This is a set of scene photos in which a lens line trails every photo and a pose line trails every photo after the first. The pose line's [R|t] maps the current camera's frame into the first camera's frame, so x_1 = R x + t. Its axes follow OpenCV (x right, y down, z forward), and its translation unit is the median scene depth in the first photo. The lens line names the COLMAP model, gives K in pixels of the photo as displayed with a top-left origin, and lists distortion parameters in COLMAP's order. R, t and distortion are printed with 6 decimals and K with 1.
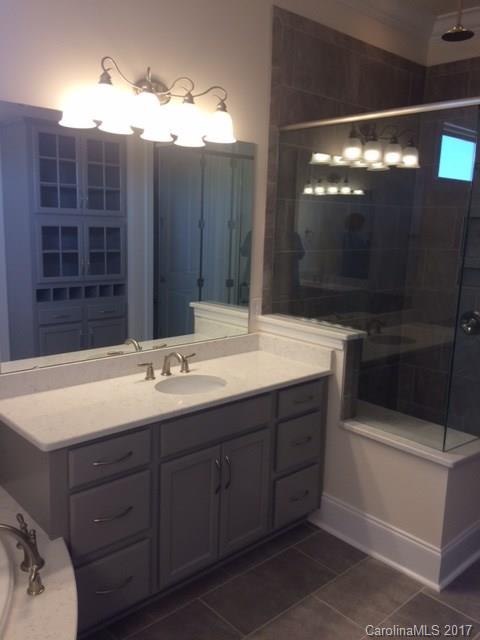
lens RADIAL K [[547.6, 0, 242.2], [0, 547.6, 322.4], [0, 0, 1]] dist [0.079202, -0.052015]
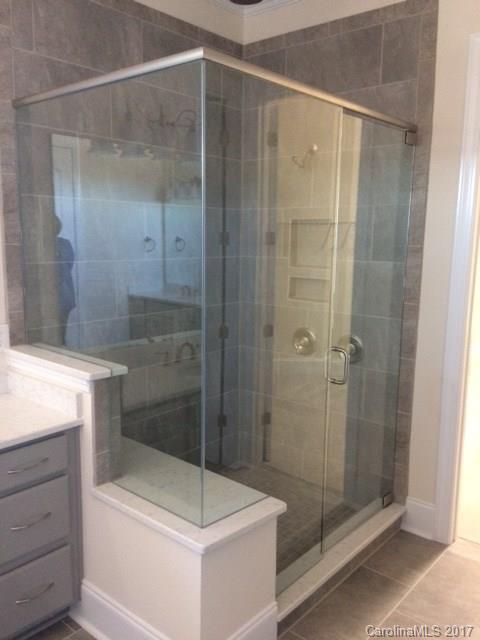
lens RADIAL K [[547.6, 0, 238.4], [0, 547.6, 318.2], [0, 0, 1]] dist [0.079202, -0.052015]
pose [[0.994853, -0.030558, 0.096610, 0.302764], [0.032722, 0.999246, -0.020897, -0.028355], [-0.095898, 0.023951, 0.995103, 0.214538]]
